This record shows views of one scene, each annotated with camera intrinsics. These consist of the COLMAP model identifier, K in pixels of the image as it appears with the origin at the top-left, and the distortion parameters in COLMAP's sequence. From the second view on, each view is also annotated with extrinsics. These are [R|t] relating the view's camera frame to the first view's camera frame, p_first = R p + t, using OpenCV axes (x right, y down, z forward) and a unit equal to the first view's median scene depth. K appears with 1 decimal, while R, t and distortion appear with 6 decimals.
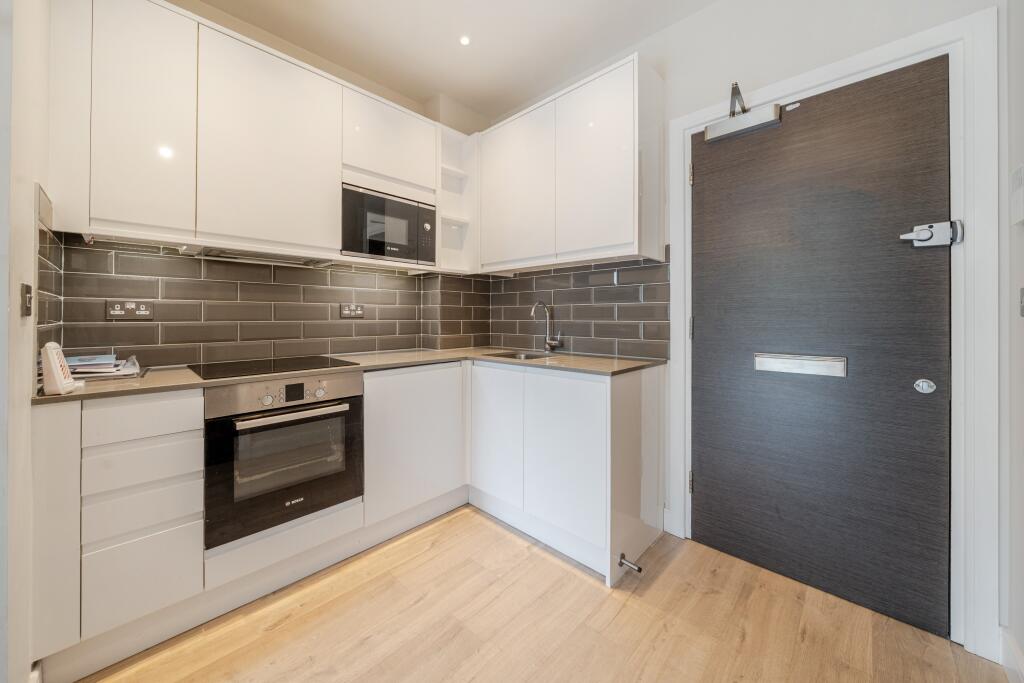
lens RADIAL K [[355.6, 0, 504.6], [0, 355.6, 316.0], [0, 0, 1]] dist [-0.000955, -0.000076]
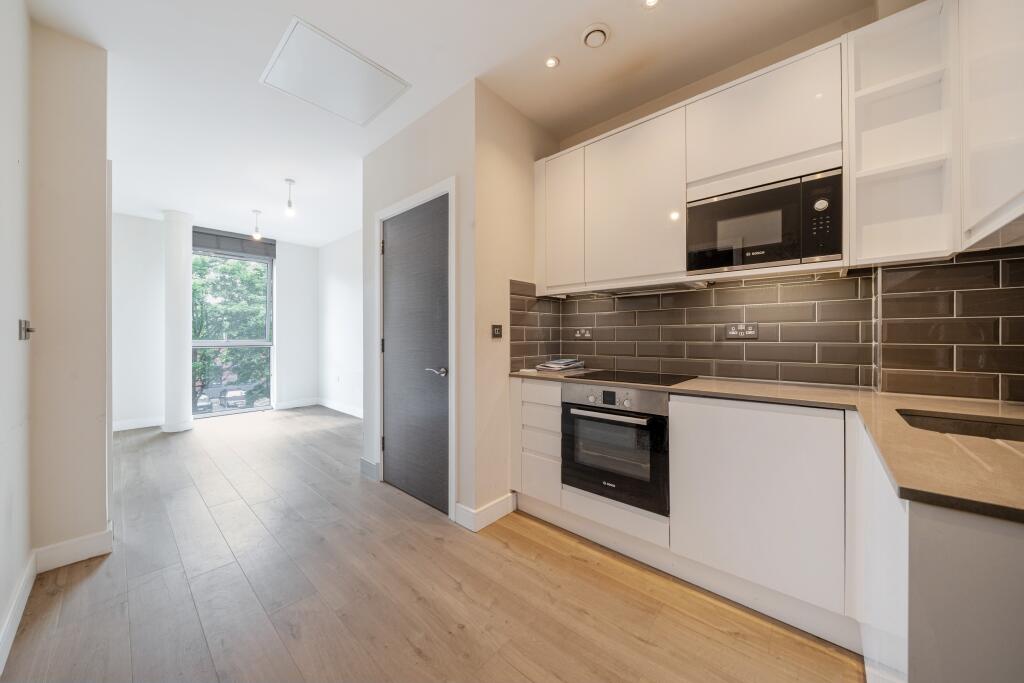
lens RADIAL K [[355.6, 0, 515.6], [0, 355.6, 337.4], [0, 0, 1]] dist [-0.000955, -0.000076]
pose [[0.084030, 0.001543, -0.996462, 0.579073], [0.002976, 0.999994, 0.001800, -0.002818], [0.996459, -0.003116, 0.084025, 0.512470]]
